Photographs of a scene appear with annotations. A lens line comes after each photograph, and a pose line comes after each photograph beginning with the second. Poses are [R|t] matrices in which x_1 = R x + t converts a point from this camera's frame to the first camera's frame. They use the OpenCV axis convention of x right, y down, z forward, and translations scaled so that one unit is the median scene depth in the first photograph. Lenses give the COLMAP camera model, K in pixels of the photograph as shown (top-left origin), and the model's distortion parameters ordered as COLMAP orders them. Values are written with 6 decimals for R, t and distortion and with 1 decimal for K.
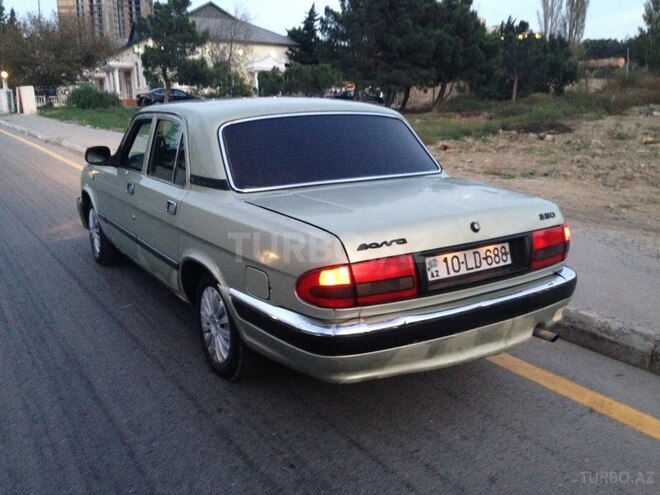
lens RADIAL K [[621.6, 0, 330.0], [0, 621.6, 247.5], [0, 0, 1]] dist [0.051044, -0.015998]
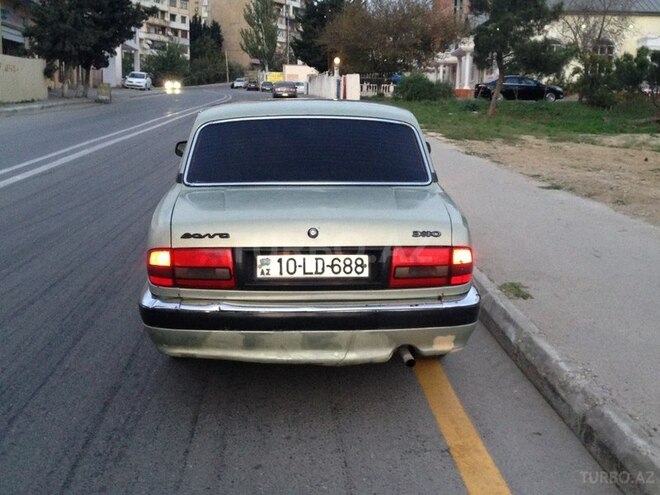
lens RADIAL K [[821.4, 0, 330.0], [0, 821.4, 247.5], [0, 0, 1]] dist [0.031350, 0.063591]
pose [[0.869033, 0.110694, -0.482213, 0.900030], [-0.130755, 0.991382, -0.008067, -0.001619], [0.477164, 0.070062, 0.876017, -0.167638]]
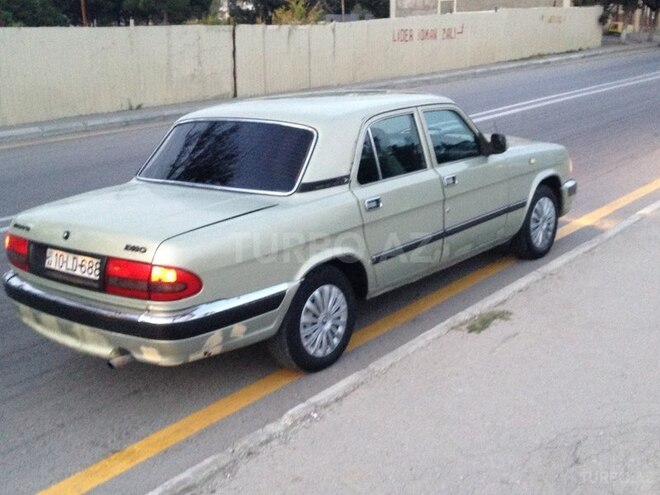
lens RADIAL K [[821.4, 0, 330.0], [0, 821.4, 247.5], [0, 0, 1]] dist [0.031350, 0.063591]
pose [[0.299231, 0.231630, -0.925640, 1.806183], [-0.180040, 0.966369, 0.183621, -0.381109], [0.937041, 0.111707, 0.330870, 0.941359]]
